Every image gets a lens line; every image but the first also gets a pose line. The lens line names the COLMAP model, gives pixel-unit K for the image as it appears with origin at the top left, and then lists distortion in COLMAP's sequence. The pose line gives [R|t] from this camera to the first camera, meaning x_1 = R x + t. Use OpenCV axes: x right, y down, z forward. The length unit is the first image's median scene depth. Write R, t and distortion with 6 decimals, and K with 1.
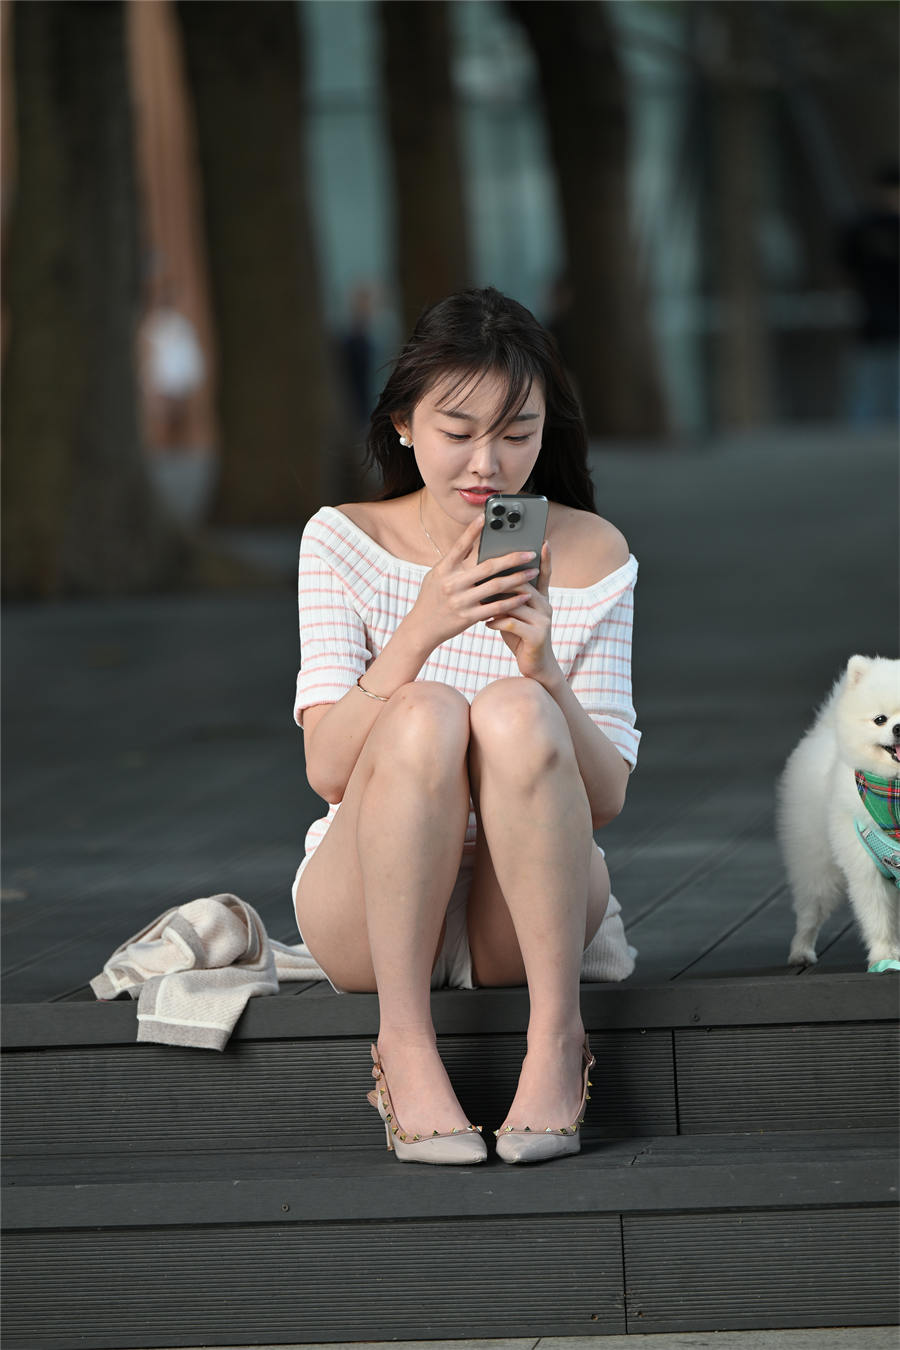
lens RADIAL K [[7593.6, 0, 450.8], [0, 7593.6, 675.7], [0, 0, 1]] dist [0.594095, 0.000000]
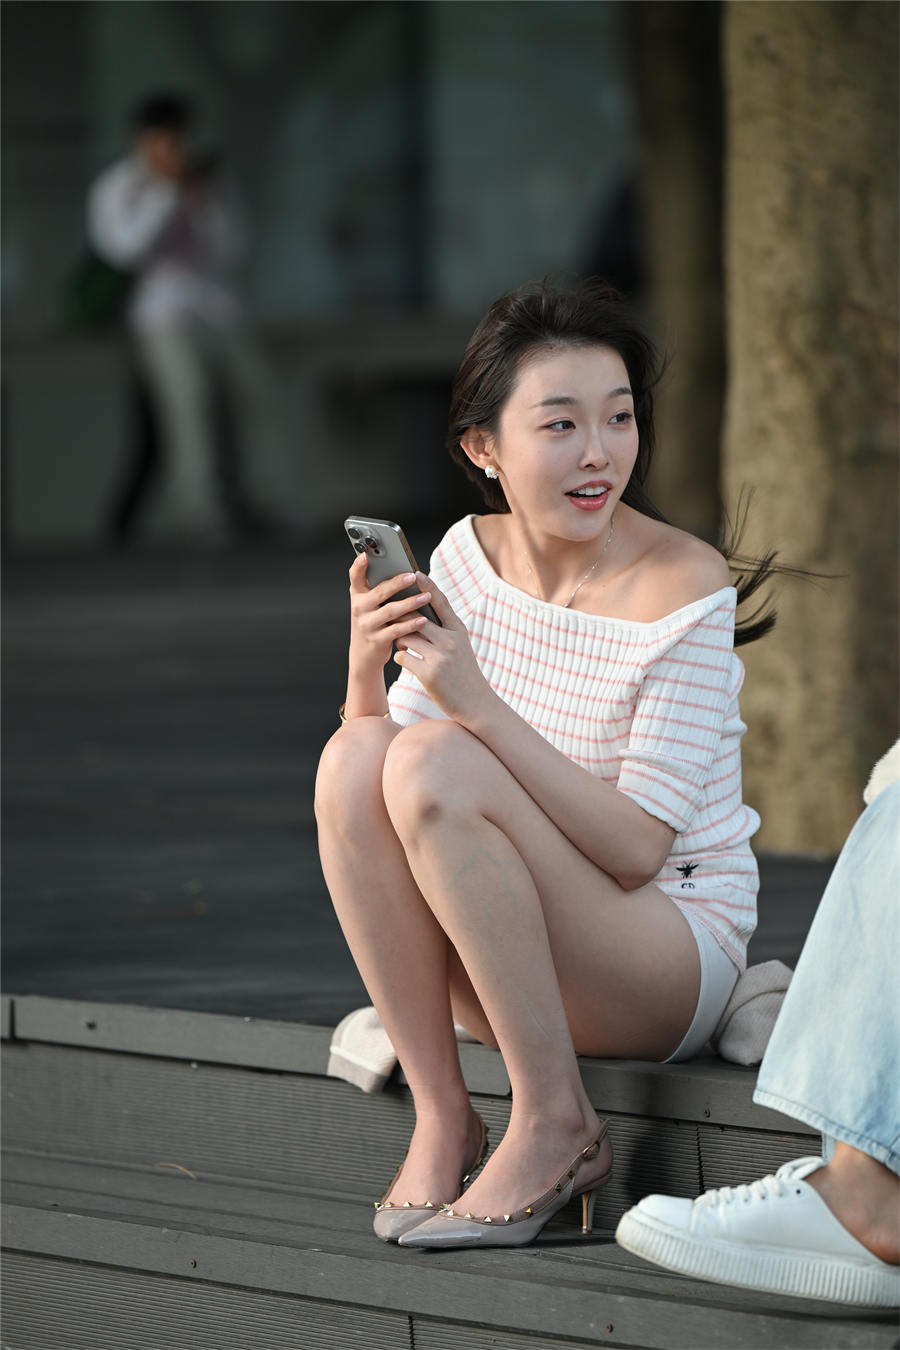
lens RADIAL K [[7593.6, 0, 450.7], [0, 7593.6, 674.2], [0, 0, 1]] dist [0.594095, 0.000000]
pose [[0.646540, 0.063699, -0.760216, 0.683892], [-0.047681, 0.997934, 0.043067, -0.042823], [0.761389, 0.008404, 0.648241, 0.402578]]
